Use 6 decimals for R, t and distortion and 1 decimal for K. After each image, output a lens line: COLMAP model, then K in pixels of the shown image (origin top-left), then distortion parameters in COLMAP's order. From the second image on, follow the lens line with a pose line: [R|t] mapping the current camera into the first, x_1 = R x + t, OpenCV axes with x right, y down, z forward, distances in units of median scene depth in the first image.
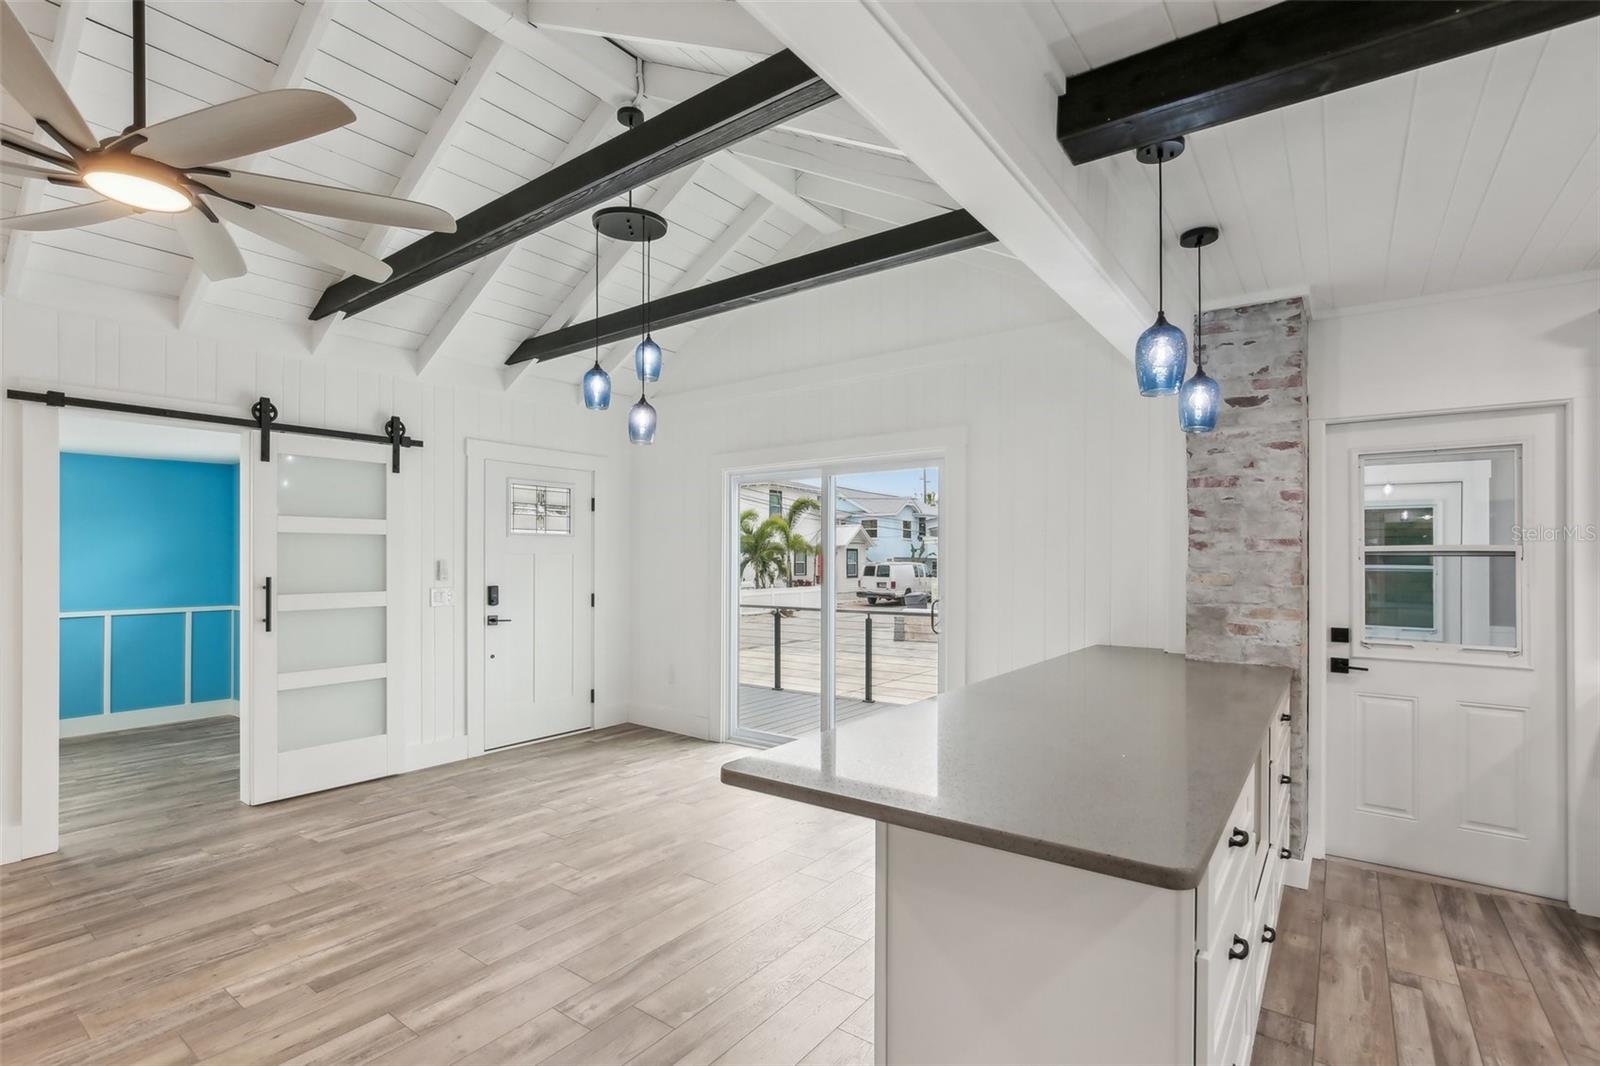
lens RADIAL K [[756.0, 0, 800.0], [0, 756.0, 550.4], [0, 0, 1]] dist [-0.015282, 0.011983]
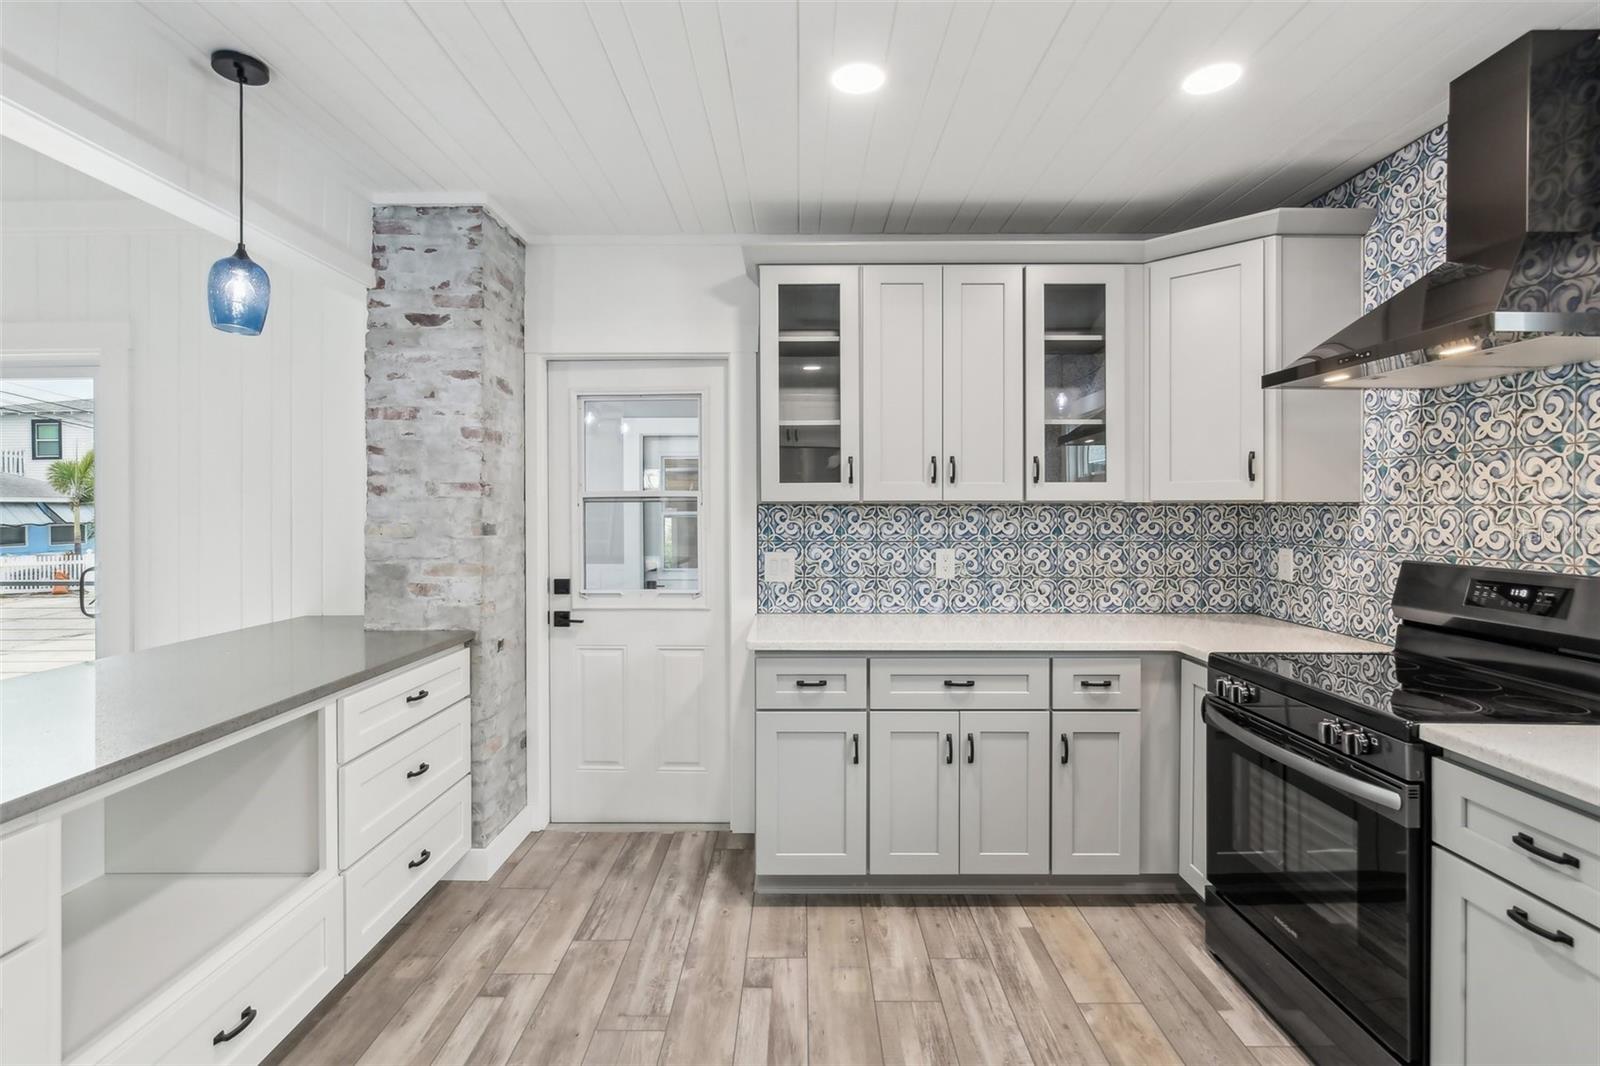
lens RADIAL K [[754.8, 0, 796.0], [0, 754.8, 505.3], [0, 0, 1]] dist [-0.003277, 0.000025]
pose [[0.813756, -0.006464, 0.581171, 0.439584], [0.002416, 0.999967, 0.007739, 0.004964], [-0.581201, -0.004894, 0.813745, 0.070323]]
